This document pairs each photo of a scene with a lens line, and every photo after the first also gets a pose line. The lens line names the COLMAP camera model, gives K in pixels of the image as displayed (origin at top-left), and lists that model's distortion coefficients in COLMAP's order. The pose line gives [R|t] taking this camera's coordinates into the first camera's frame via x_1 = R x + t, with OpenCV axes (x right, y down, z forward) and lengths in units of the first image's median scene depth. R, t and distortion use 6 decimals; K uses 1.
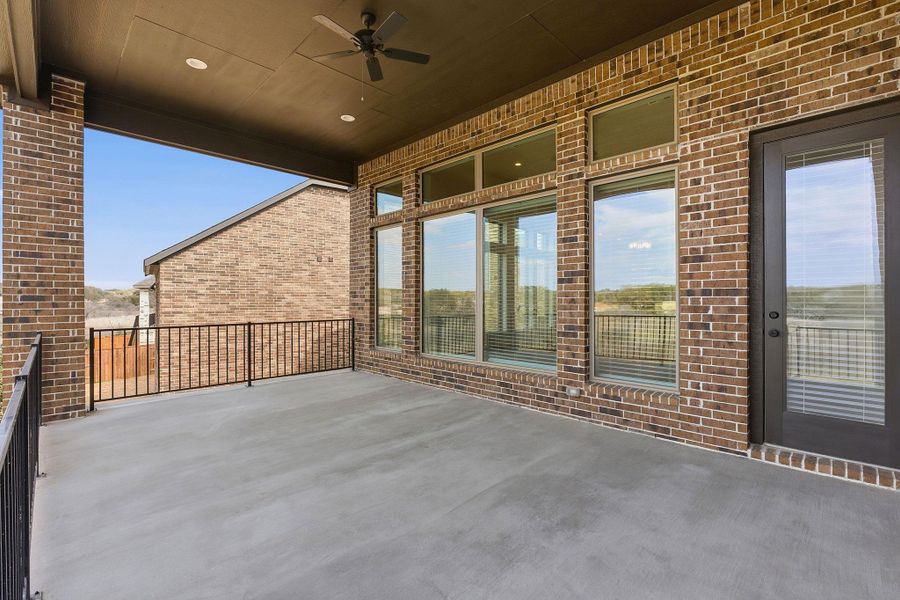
lens RADIAL K [[408.8, 0, 451.2], [0, 408.8, 293.2], [0, 0, 1]] dist [-0.009793, 0.000450]
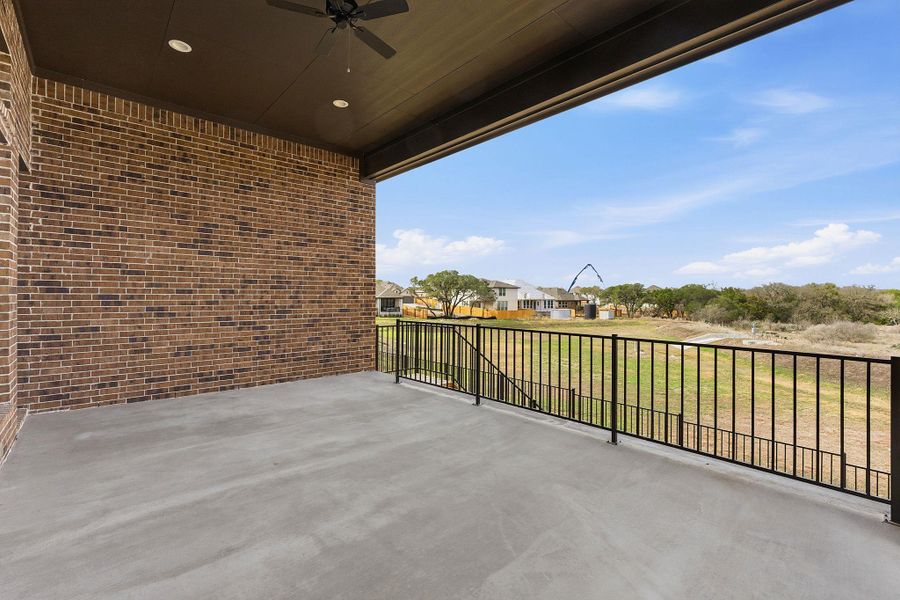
lens RADIAL K [[408.8, 0, 451.2], [0, 408.8, 293.2], [0, 0, 1]] dist [-0.009793, 0.000450]
pose [[-0.998621, -0.001174, 0.052477, -0.476842], [-0.002291, 0.999772, -0.021226, 0.022150], [-0.052440, -0.021317, -0.998397, 1.832142]]
